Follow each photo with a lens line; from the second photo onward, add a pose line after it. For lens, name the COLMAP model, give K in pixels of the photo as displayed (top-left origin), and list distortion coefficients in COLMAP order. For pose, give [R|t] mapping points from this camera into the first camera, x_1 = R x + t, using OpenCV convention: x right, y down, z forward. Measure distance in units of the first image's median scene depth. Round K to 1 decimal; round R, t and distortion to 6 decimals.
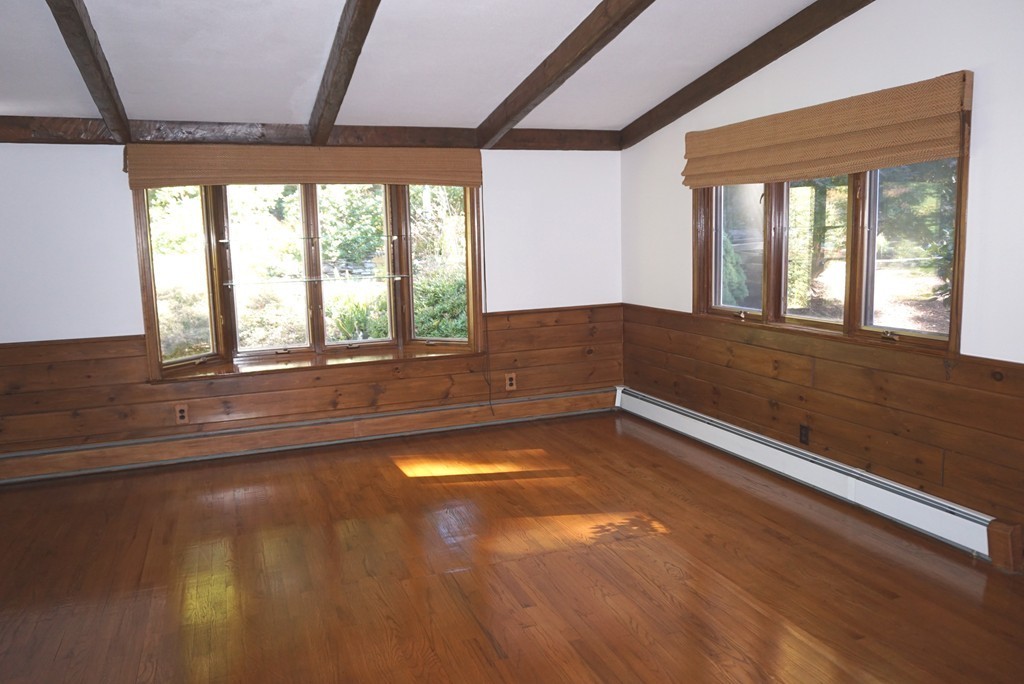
lens RADIAL K [[755.4, 0, 509.9], [0, 755.4, 342.0], [0, 0, 1]] dist [-0.027904, 0.007482]
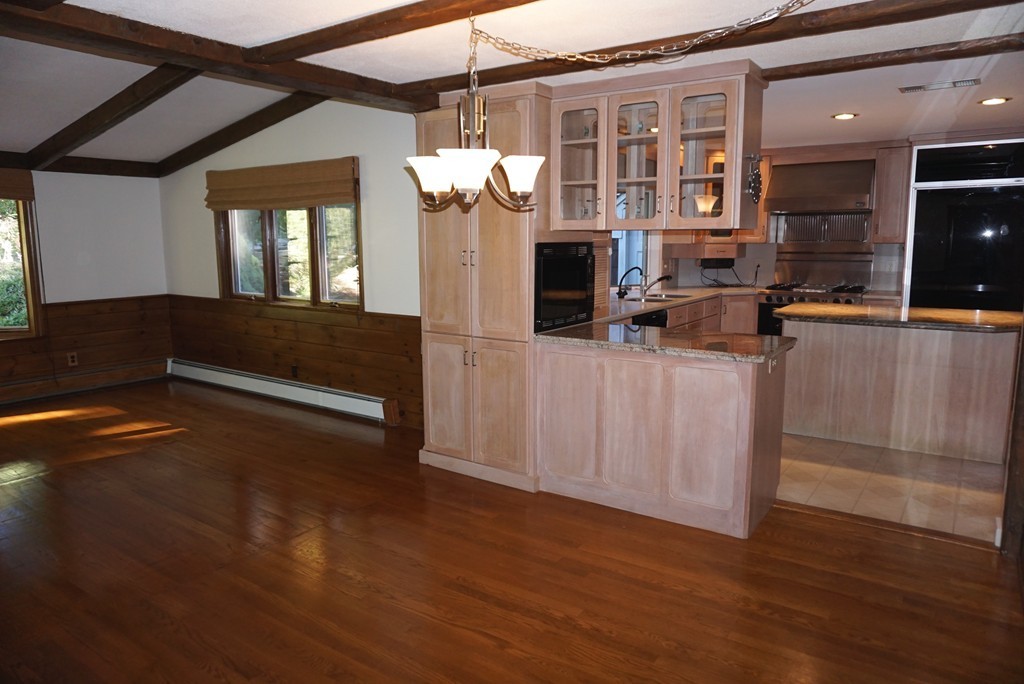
lens RADIAL K [[683.0, 0, 510.9], [0, 683.0, 341.9], [0, 0, 1]] dist [-0.046761, 0.029627]
pose [[0.829625, -0.059838, 0.555105, -0.016004], [0.058086, 0.998095, 0.020778, 0.050443], [-0.555291, 0.015005, 0.831521, -0.373216]]
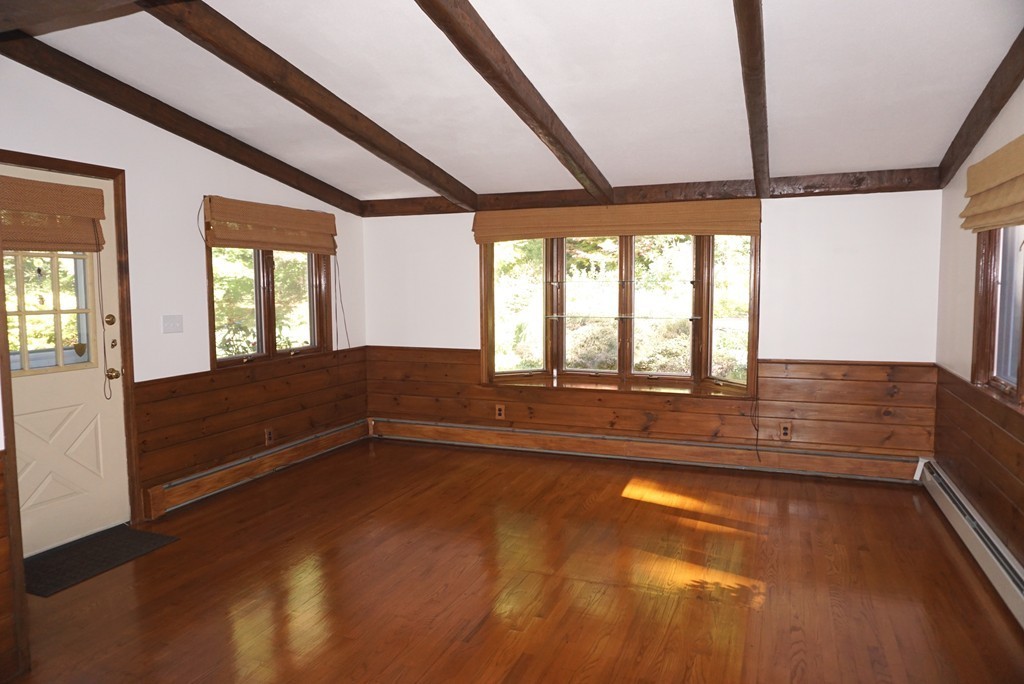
lens RADIAL K [[683.0, 0, 509.4], [0, 683.0, 342.9], [0, 0, 1]] dist [-0.046761, 0.029627]
pose [[0.729620, 0.081122, -0.679024, 0.385960], [-0.105357, 0.994419, 0.005594, -0.033681], [0.675688, 0.067458, 0.734095, 0.119878]]
